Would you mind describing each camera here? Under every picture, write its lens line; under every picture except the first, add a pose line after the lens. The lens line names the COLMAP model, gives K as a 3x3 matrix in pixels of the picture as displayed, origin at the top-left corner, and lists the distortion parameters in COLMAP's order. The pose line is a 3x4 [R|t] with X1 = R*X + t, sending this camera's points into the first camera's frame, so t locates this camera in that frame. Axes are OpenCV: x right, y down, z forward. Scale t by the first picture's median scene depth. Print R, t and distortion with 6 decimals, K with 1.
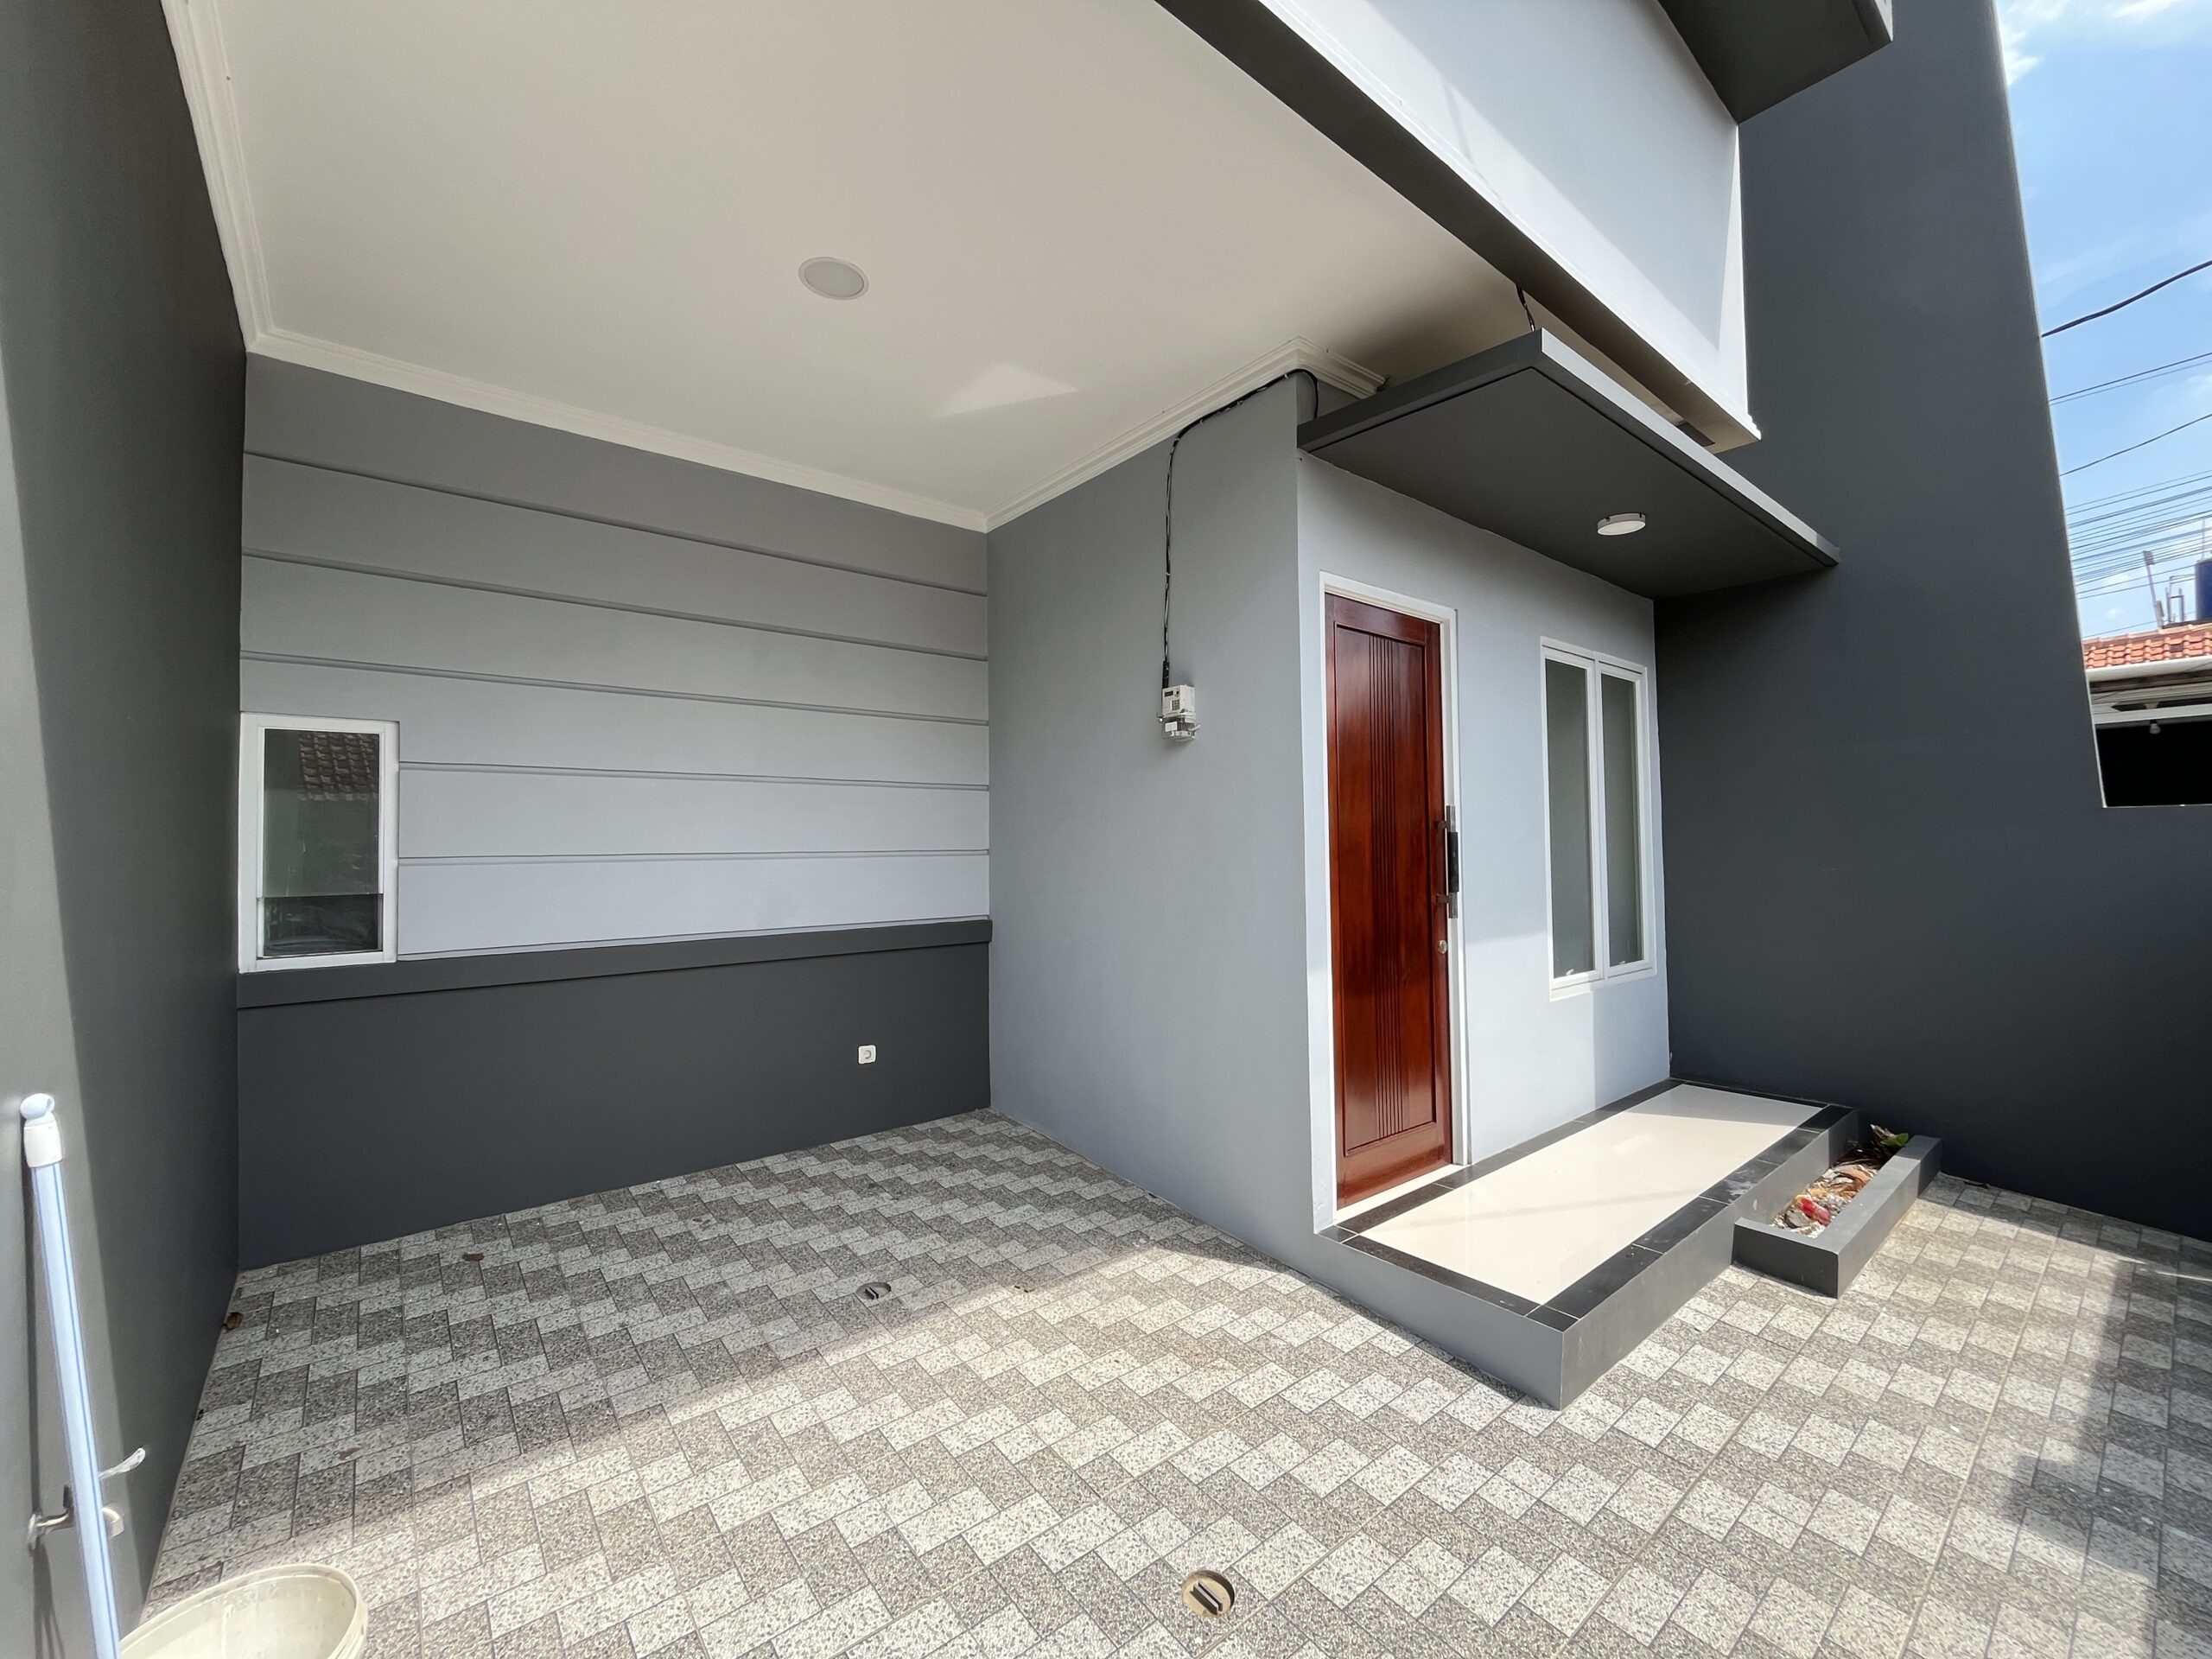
lens RADIAL K [[900.8, 0, 1101.1], [0, 900.8, 825.2], [0, 0, 1]] dist [0.000179, -0.000042]
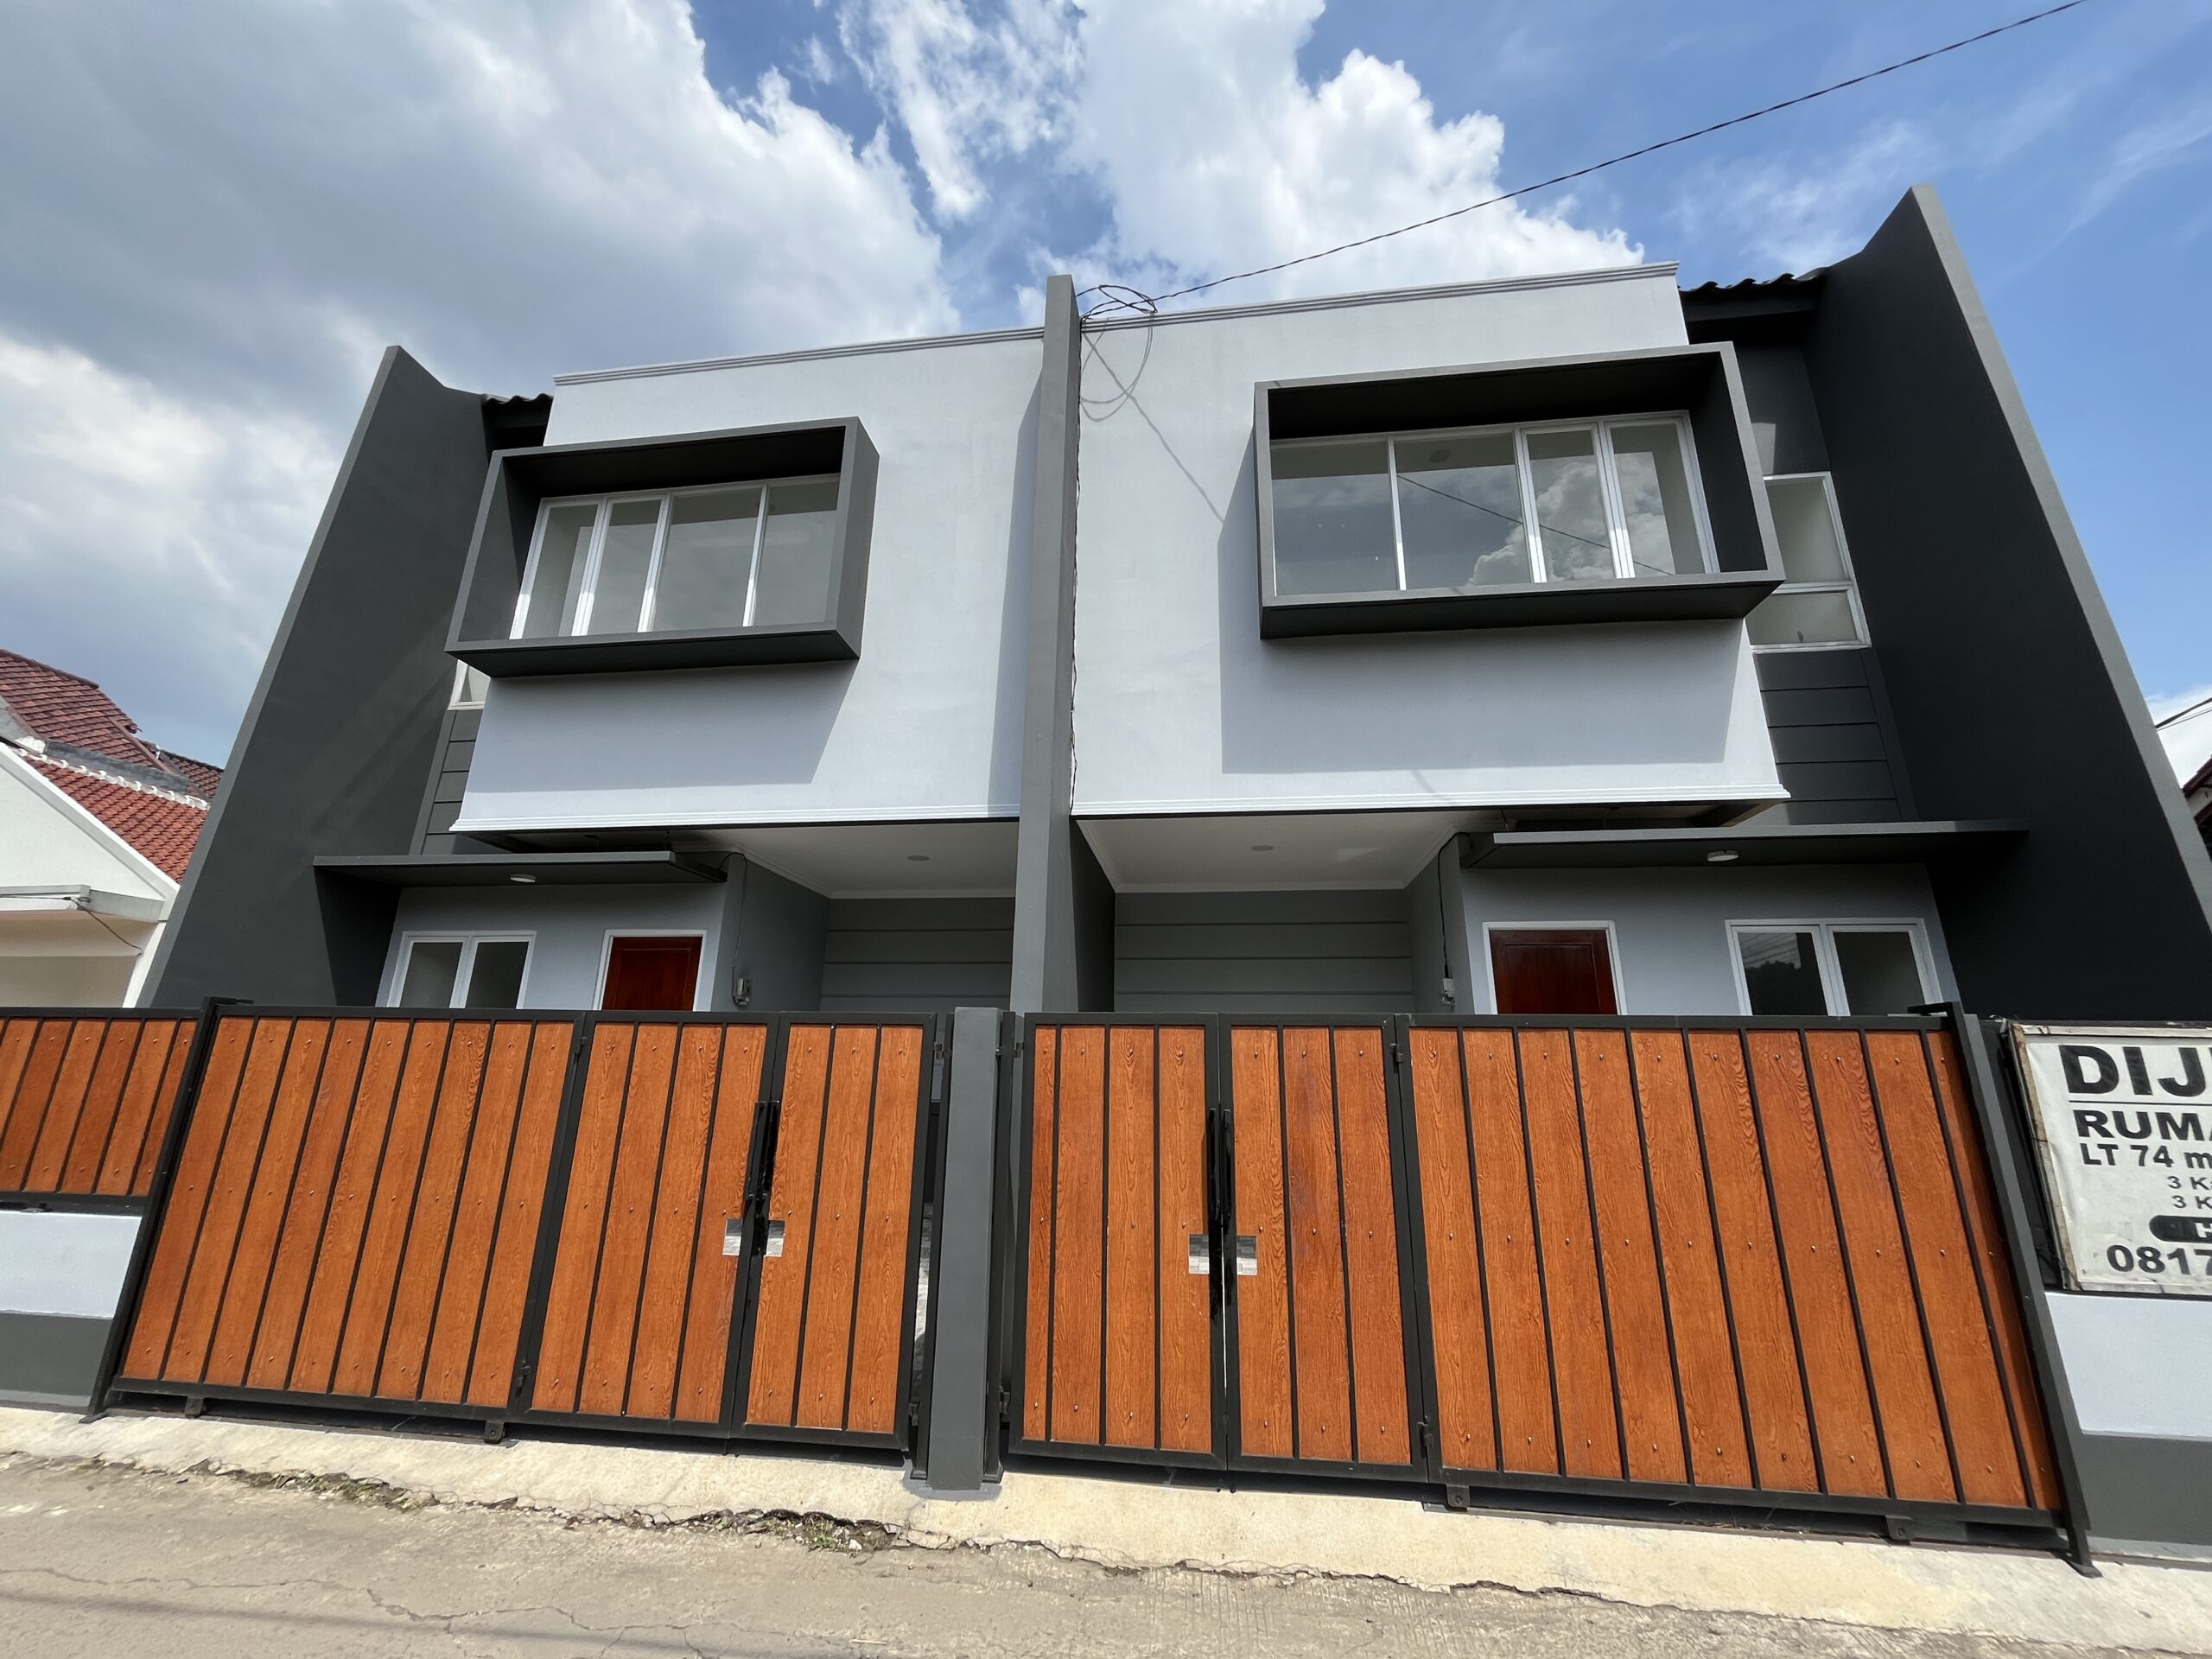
lens RADIAL K [[900.8, 0, 1101.1], [0, 900.8, 825.2], [0, 0, 1]] dist [0.000179, -0.000042]
pose [[0.682940, -0.181909, -0.707462, 1.163559], [-0.003232, 0.967734, -0.251953, 0.018076], [0.730468, 0.174355, 0.660316, -1.036198]]
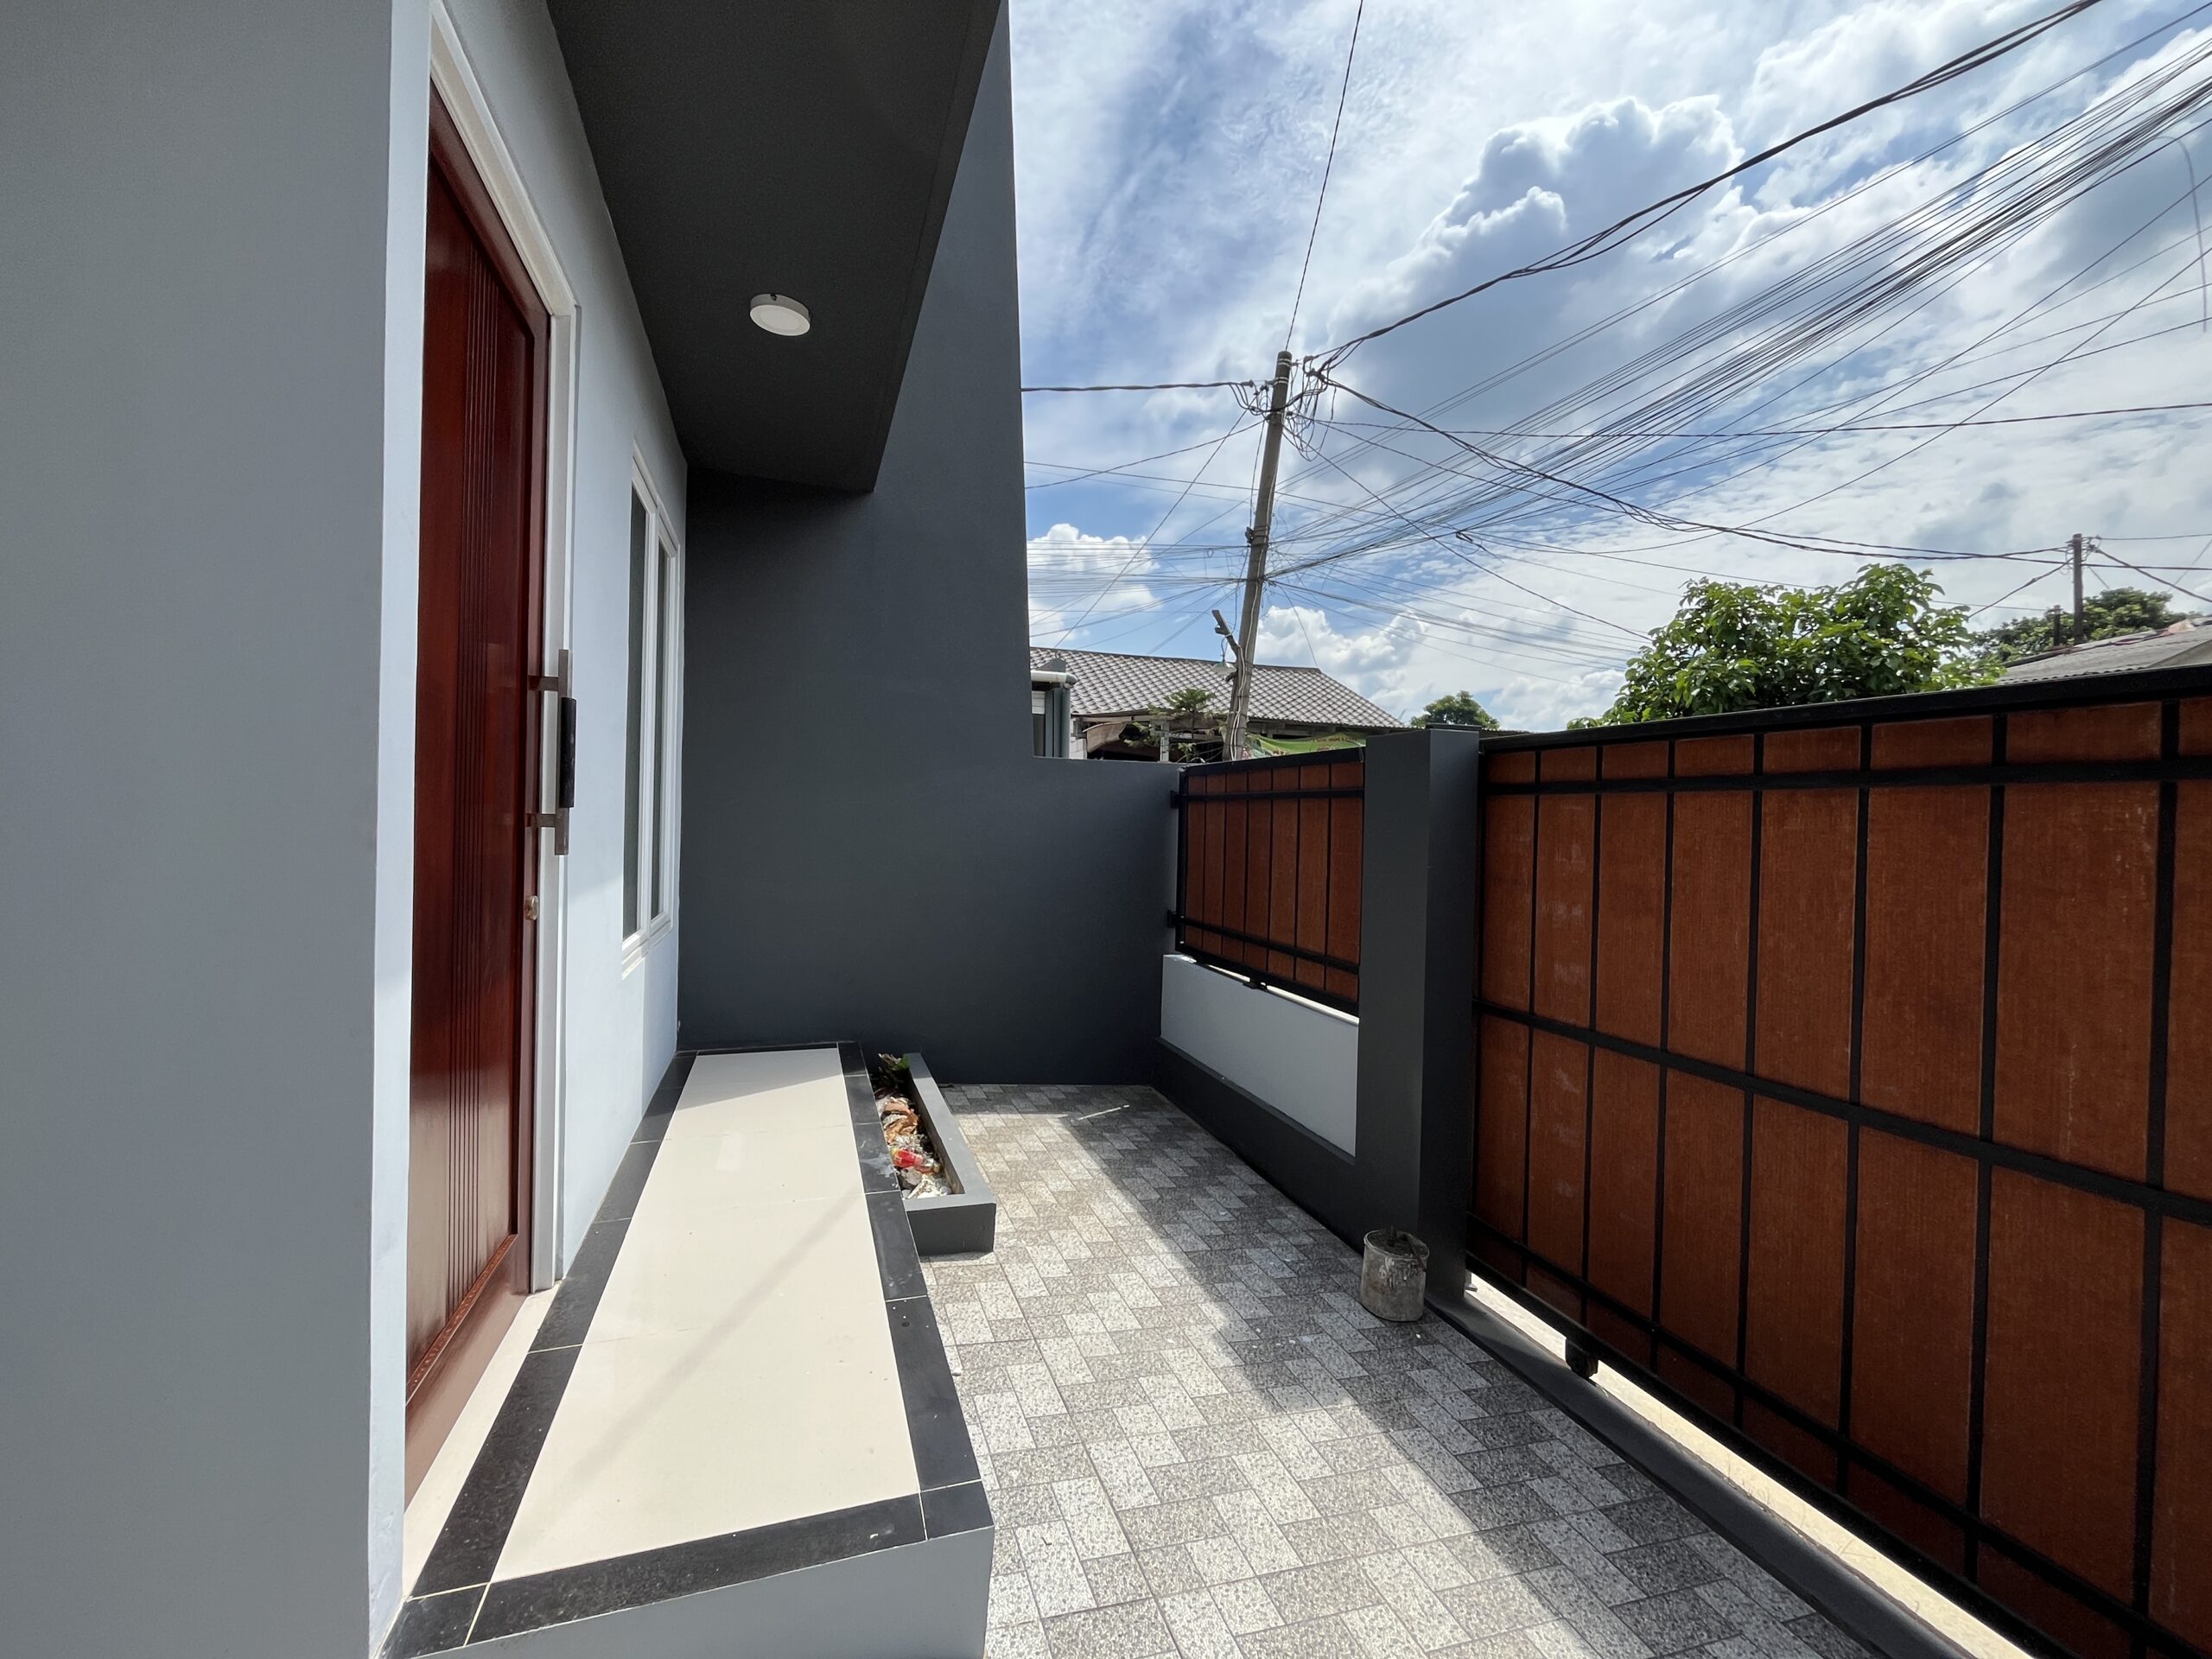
lens RADIAL K [[900.8, 0, 1101.1], [0, 900.8, 825.2], [0, 0, 1]] dist [0.000179, -0.000042]
pose [[0.344345, 0.012544, 0.938760, -0.018818], [-0.055408, 0.998439, 0.006983, 0.073877], [-0.937207, -0.054419, 0.344502, 0.585384]]
